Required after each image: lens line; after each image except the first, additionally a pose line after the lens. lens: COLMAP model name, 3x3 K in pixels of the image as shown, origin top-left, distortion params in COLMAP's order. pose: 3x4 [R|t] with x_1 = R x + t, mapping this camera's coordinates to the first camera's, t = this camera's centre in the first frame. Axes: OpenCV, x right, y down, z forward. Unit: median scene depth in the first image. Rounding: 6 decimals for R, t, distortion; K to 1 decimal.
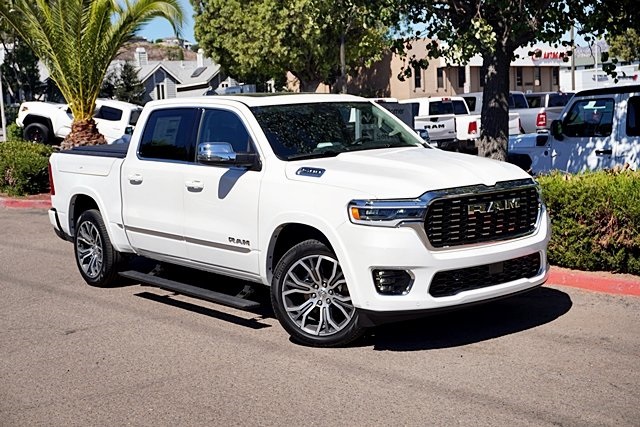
lens RADIAL K [[938.6, 0, 320.0], [0, 938.6, 213.5], [0, 0, 1]] dist [0.007552, -0.025567]
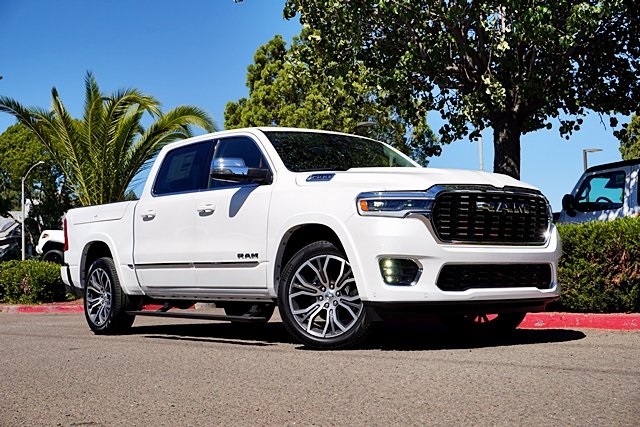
lens RADIAL K [[938.6, 0, 320.0], [0, 938.6, 213.5], [0, 0, 1]] dist [0.007552, -0.025567]
pose [[0.999545, 0.021897, -0.020727, 0.009468], [-0.025316, 0.982884, -0.182475, 0.154410], [0.016377, 0.182917, 0.982992, 0.011435]]
